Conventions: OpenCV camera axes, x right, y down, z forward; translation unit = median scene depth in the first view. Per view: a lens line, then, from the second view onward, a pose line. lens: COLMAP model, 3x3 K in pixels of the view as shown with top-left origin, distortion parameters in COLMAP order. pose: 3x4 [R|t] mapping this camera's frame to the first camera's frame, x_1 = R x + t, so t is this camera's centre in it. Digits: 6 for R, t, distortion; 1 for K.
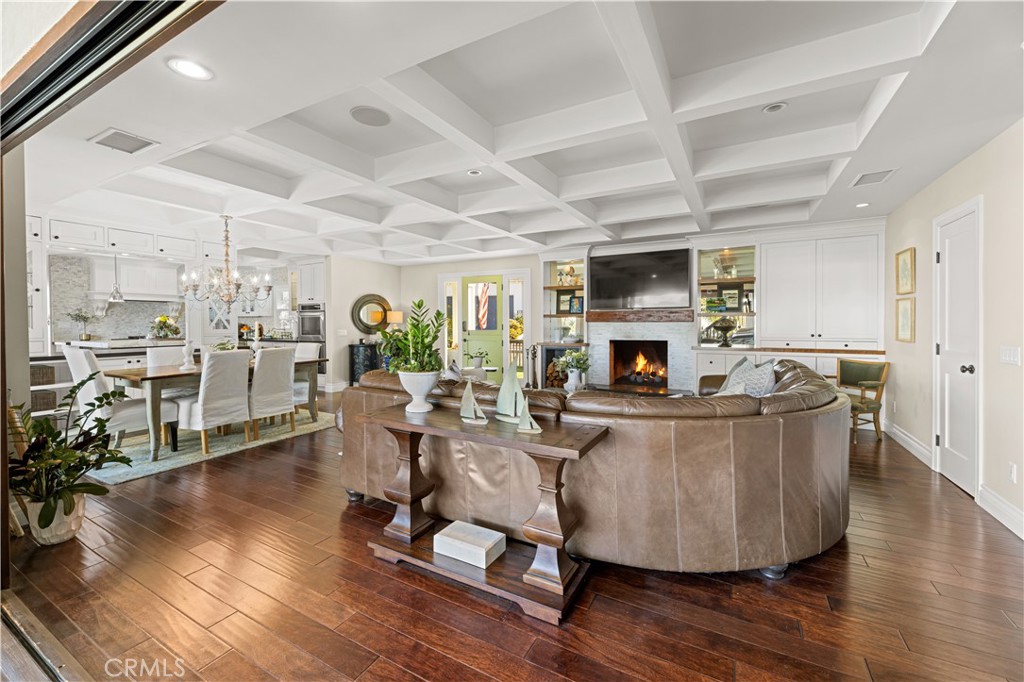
lens RADIAL K [[414.8, 0, 512.8], [0, 414.8, 324.6], [0, 0, 1]] dist [-0.003577, -0.000049]
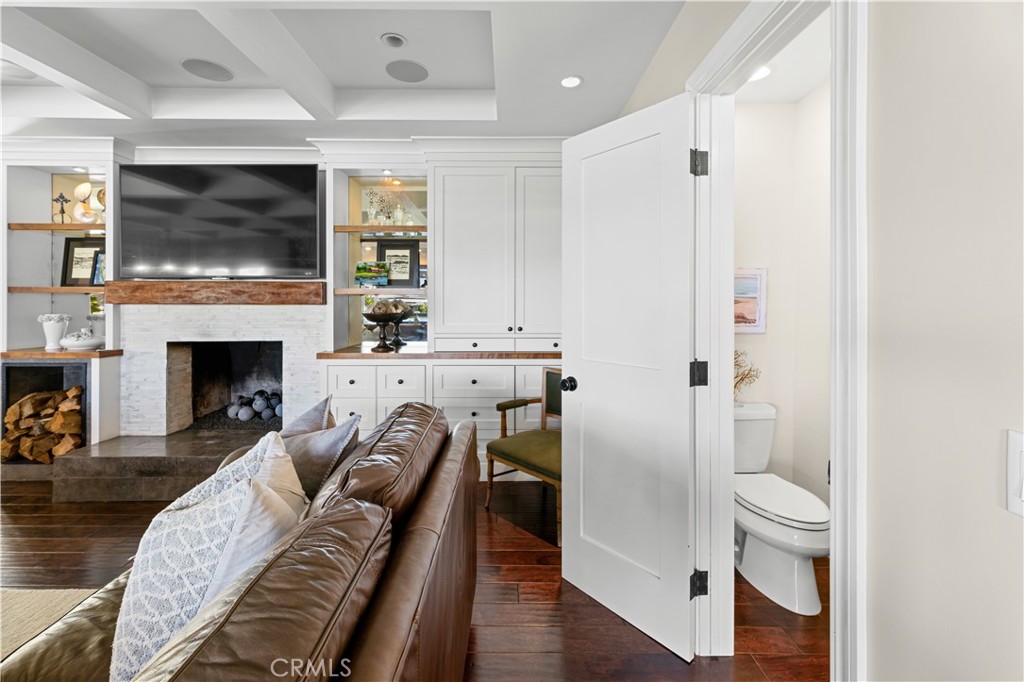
lens RADIAL K [[414.3, 0, 512.2], [0, 414.3, 302.0], [0, 0, 1]] dist [0.000200, 0.000032]
pose [[0.872396, 0.004506, 0.488779, 0.372706], [-0.001532, 0.999978, -0.006483, -0.007139], [-0.488797, 0.004907, 0.872383, 0.411677]]
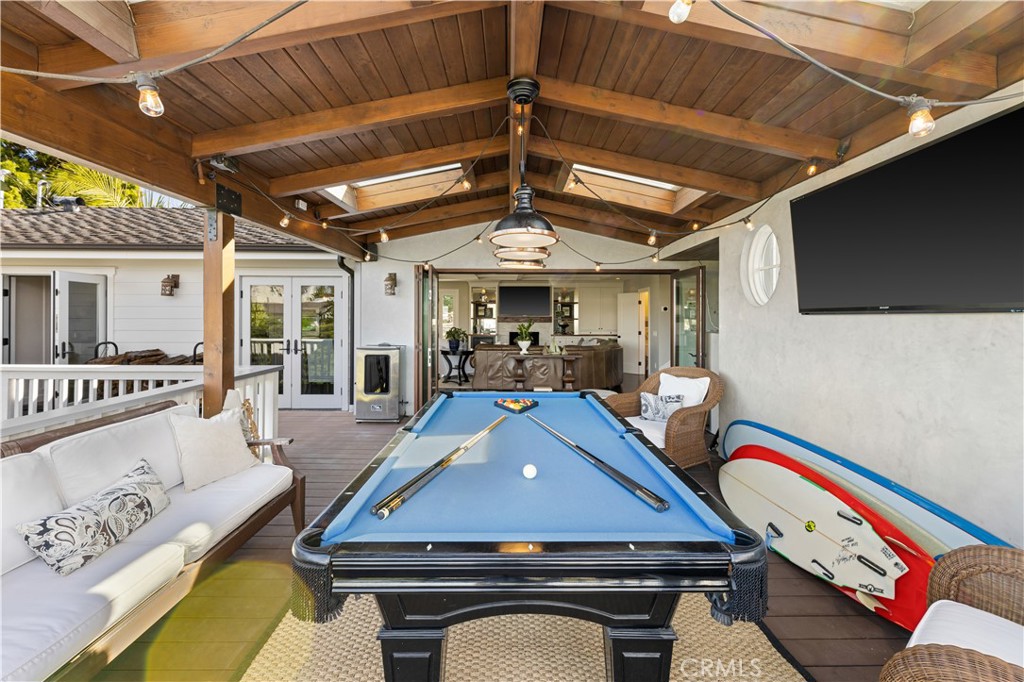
lens RADIAL K [[418.9, 0, 512.5], [0, 418.9, 317.4], [0, 0, 1]] dist [0.000598, 0.000239]
pose [[0.870784, 0.003720, 0.491652, -0.721863], [-0.002522, 0.999992, -0.003099, -0.024225], [-0.491659, 0.001459, 0.870786, -0.680132]]
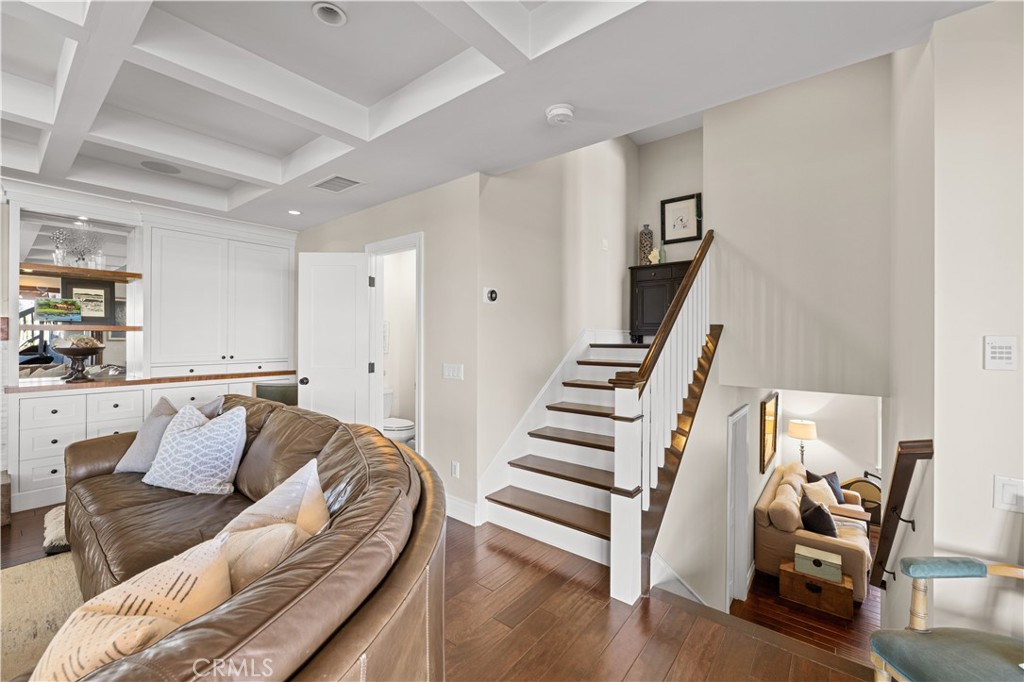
lens RADIAL K [[413.6, 0, 512.0], [0, 413.6, 341.0], [0, 0, 1]] dist [-0.002169, -0.000175]
pose [[0.168674, -0.004984, 0.985659, 0.024024], [-0.000813, 0.999986, 0.005195, -0.008800], [-0.985672, -0.001678, 0.168668, 0.266341]]
